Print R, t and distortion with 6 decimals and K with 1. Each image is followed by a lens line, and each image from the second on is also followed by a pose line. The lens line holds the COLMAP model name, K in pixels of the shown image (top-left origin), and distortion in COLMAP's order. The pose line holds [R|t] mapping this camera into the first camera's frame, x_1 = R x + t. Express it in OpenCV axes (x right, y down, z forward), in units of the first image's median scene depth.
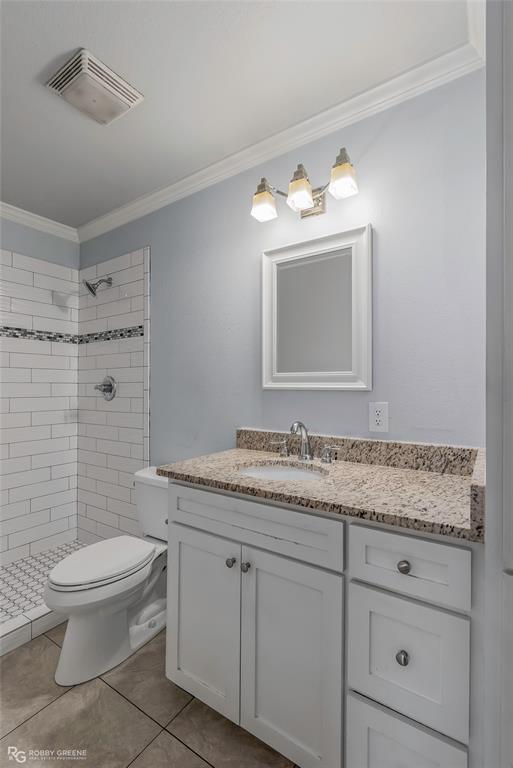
lens RADIAL K [[352.5, 0, 253.7], [0, 352.5, 383.9], [0, 0, 1]] dist [0.000328, -0.000549]
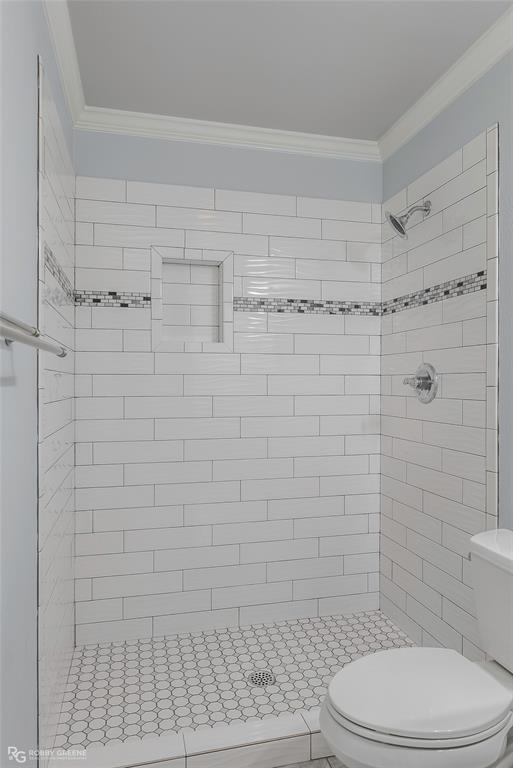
lens RADIAL K [[496.5, 0, 255.7], [0, 496.5, 382.0], [0, 0, 1]] dist [-0.008775, -0.003214]
pose [[0.749253, 0.003267, -0.662276, -0.062169], [0.004377, 0.999942, 0.009885, 0.000860], [0.662270, -0.010305, 0.749195, 0.159854]]
